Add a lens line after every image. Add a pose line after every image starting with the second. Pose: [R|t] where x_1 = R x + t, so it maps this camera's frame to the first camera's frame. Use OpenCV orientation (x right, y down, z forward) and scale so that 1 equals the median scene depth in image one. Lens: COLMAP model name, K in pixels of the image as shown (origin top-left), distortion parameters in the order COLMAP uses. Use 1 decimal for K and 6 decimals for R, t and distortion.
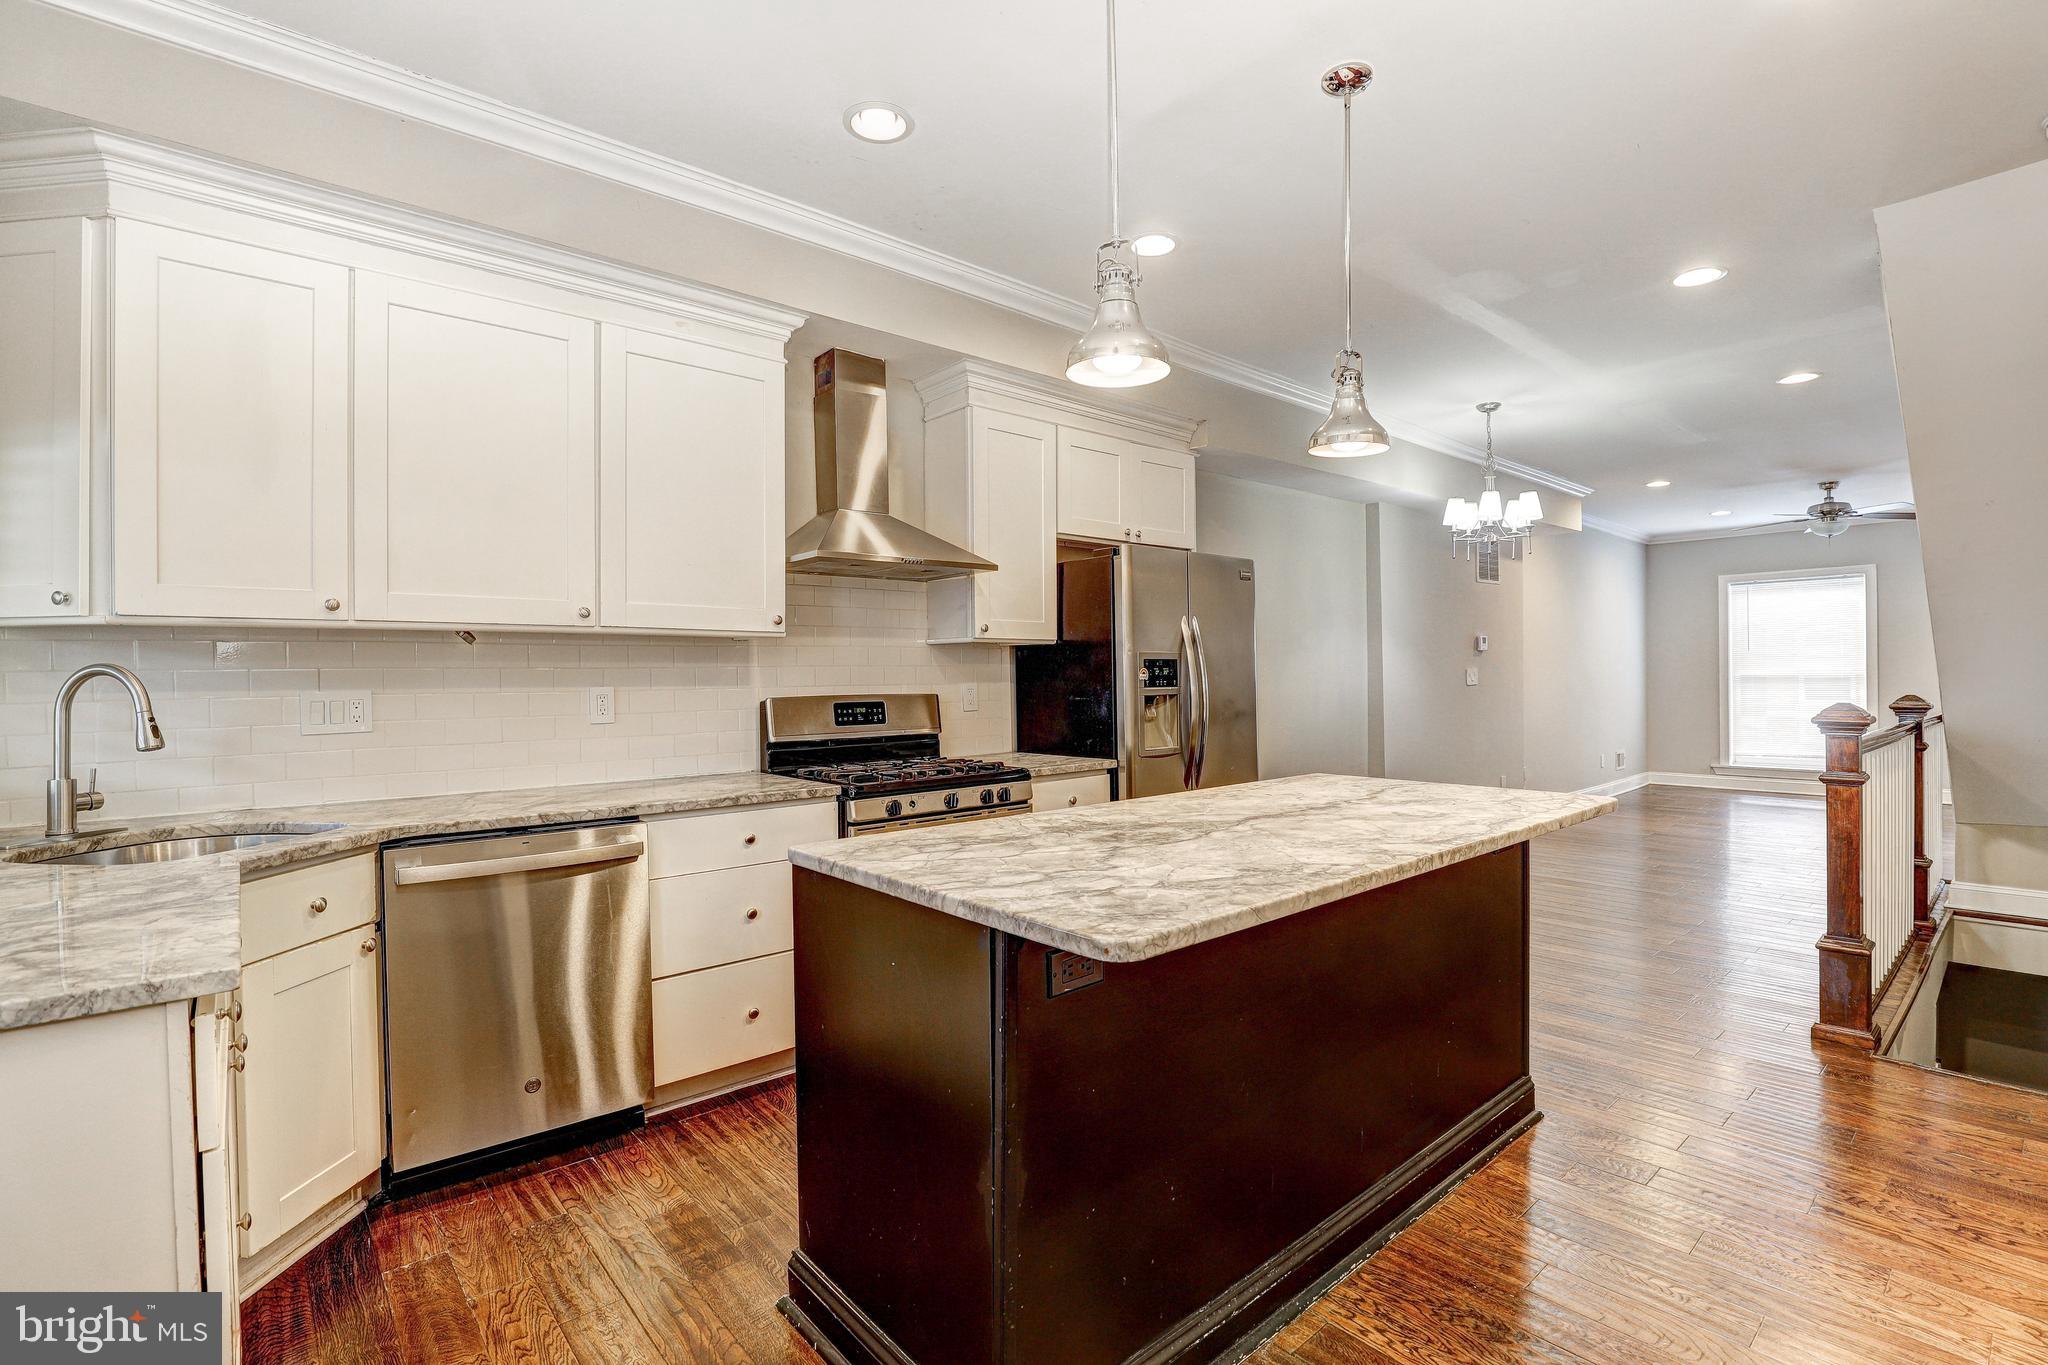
lens RADIAL K [[964.7, 0, 1045.2], [0, 964.7, 681.8], [0, 0, 1]] dist [-0.021324, -0.000835]
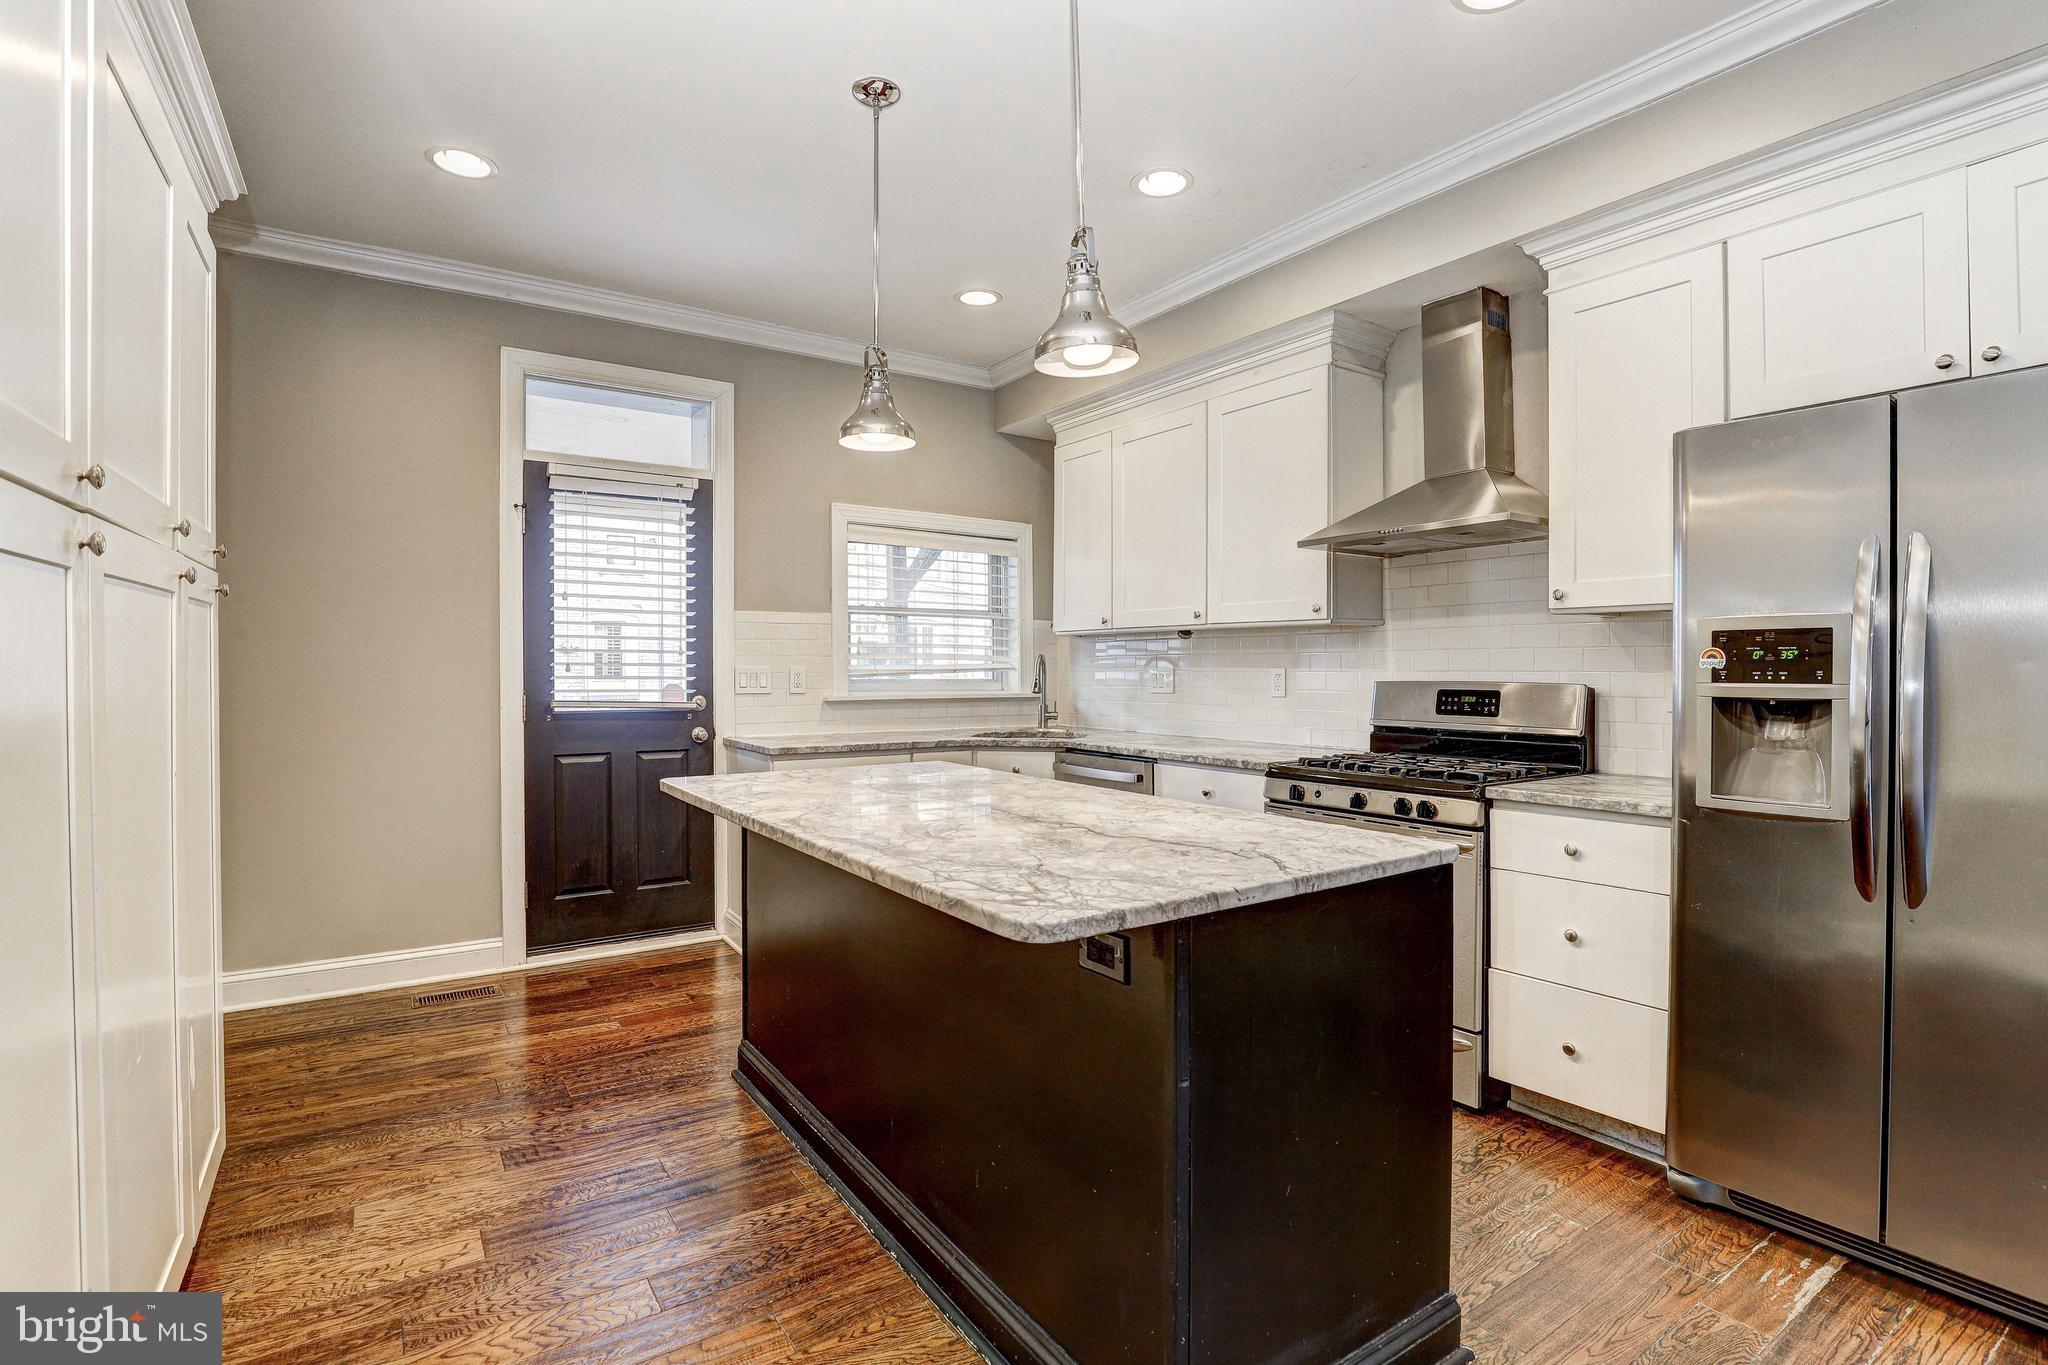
lens RADIAL K [[964.7, 0, 1012.3], [0, 964.7, 670.1], [0, 0, 1]] dist [-0.021324, -0.000835]
pose [[-0.147918, 0.014173, -0.988898, 0.749017], [-0.001979, 0.999891, 0.014627, -0.008997], [0.988998, 0.004120, -0.147874, 0.735209]]
